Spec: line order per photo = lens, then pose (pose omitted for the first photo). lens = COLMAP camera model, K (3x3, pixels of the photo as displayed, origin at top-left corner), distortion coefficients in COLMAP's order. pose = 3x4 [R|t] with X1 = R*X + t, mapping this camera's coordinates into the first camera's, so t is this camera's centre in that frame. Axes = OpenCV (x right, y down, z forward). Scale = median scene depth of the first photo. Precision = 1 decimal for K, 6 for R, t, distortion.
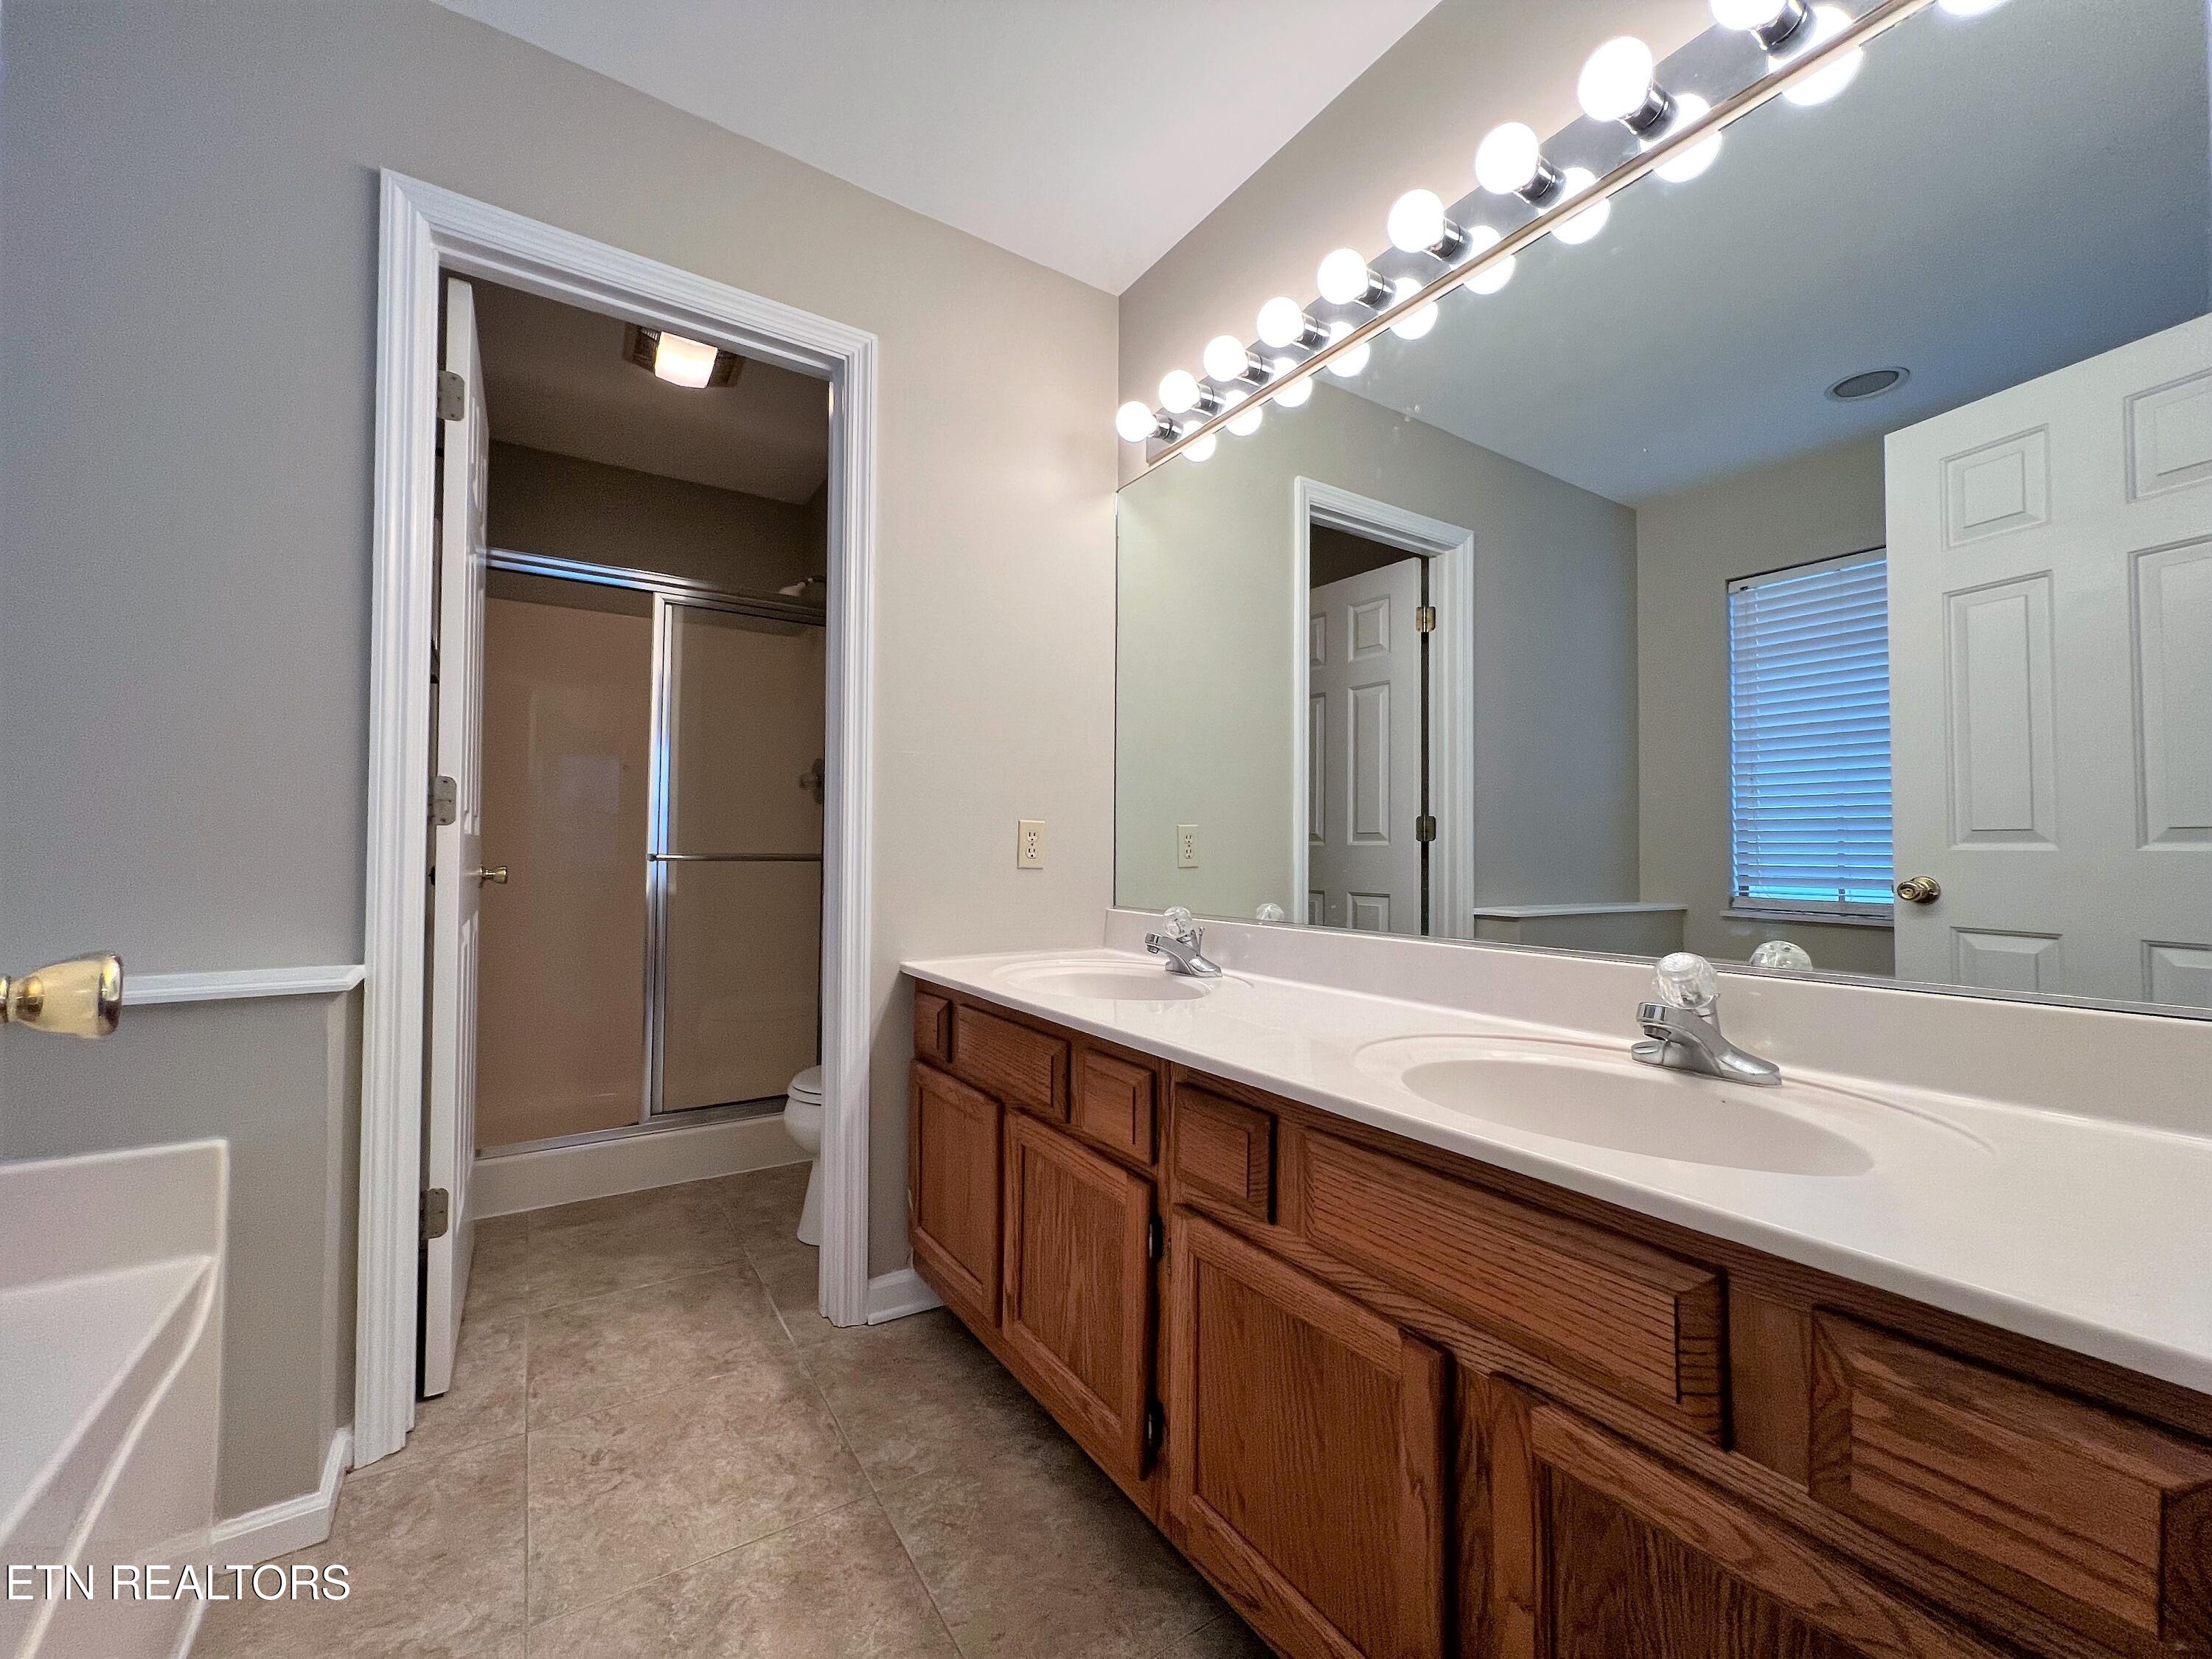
lens RADIAL K [[878.0, 0, 1111.1], [0, 878.0, 825.5], [0, 0, 1]] dist [-0.004075, -0.000272]
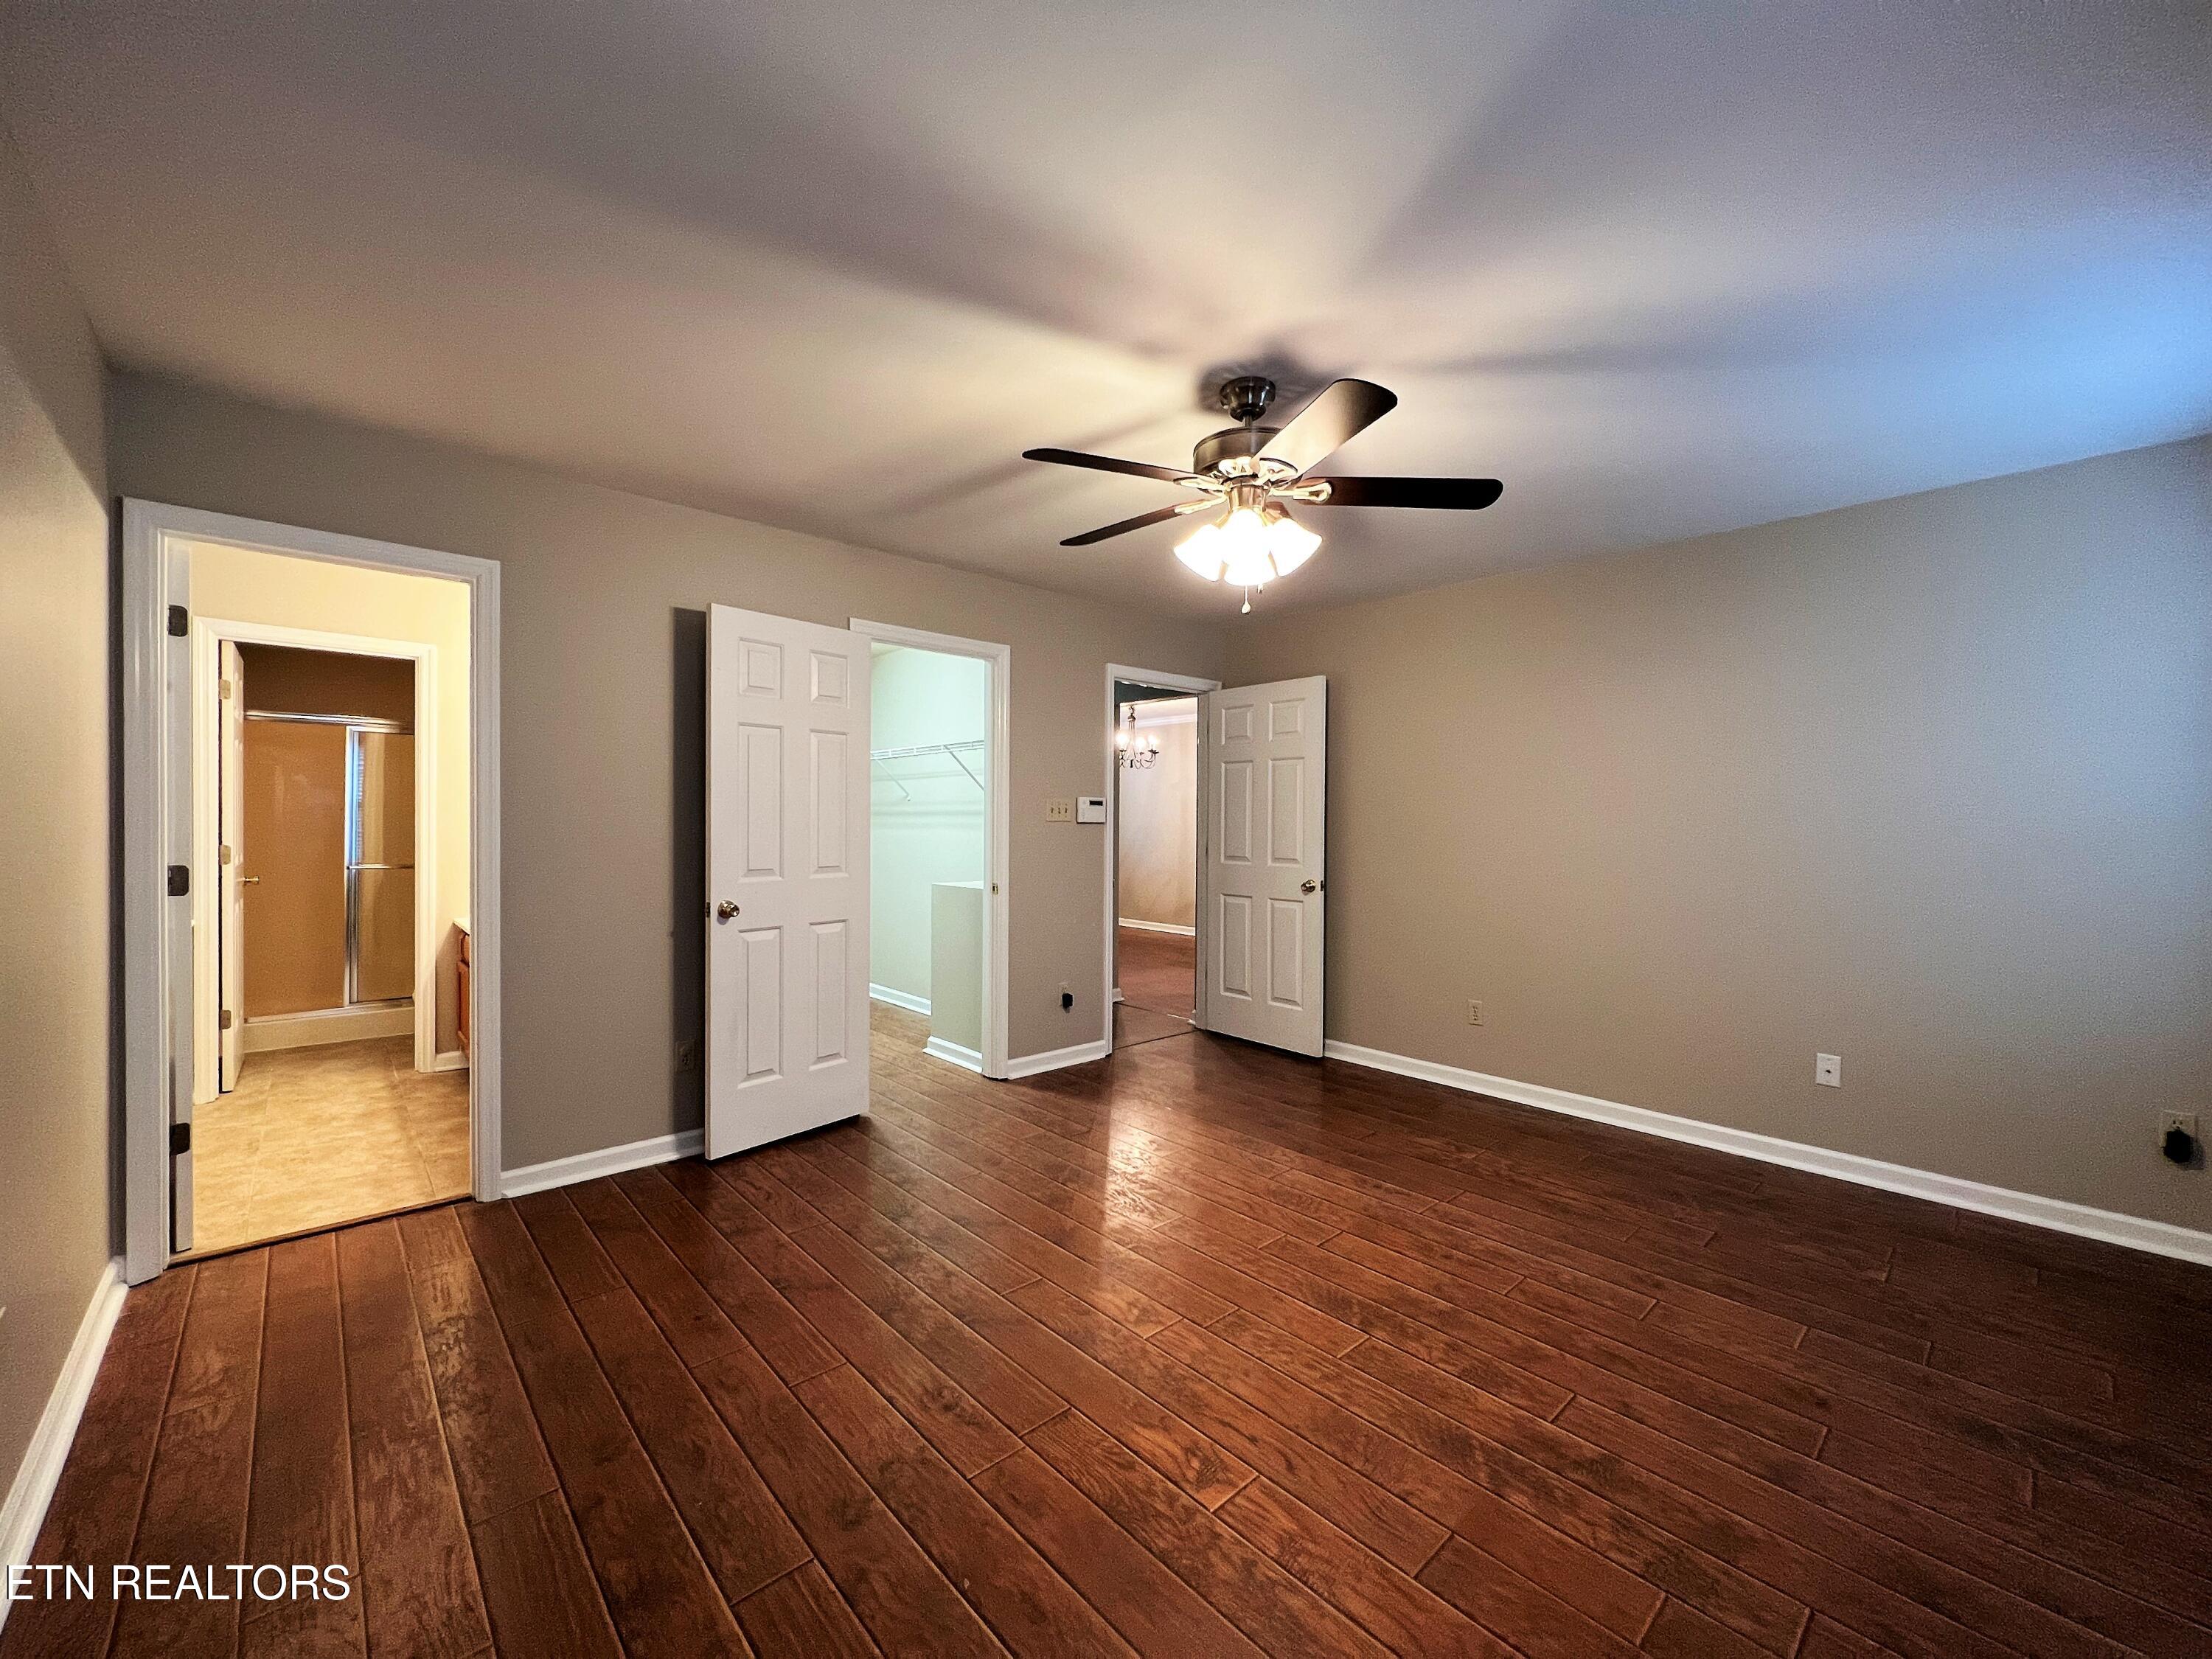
lens RADIAL K [[878.0, 0, 1110.3], [0, 878.0, 839.8], [0, 0, 1]] dist [-0.004075, -0.000272]
pose [[0.987921, 0.010756, 0.154583, 1.127692], [-0.016971, 0.999097, 0.038944, -0.174079], [-0.154025, -0.041097, 0.987212, -1.550403]]
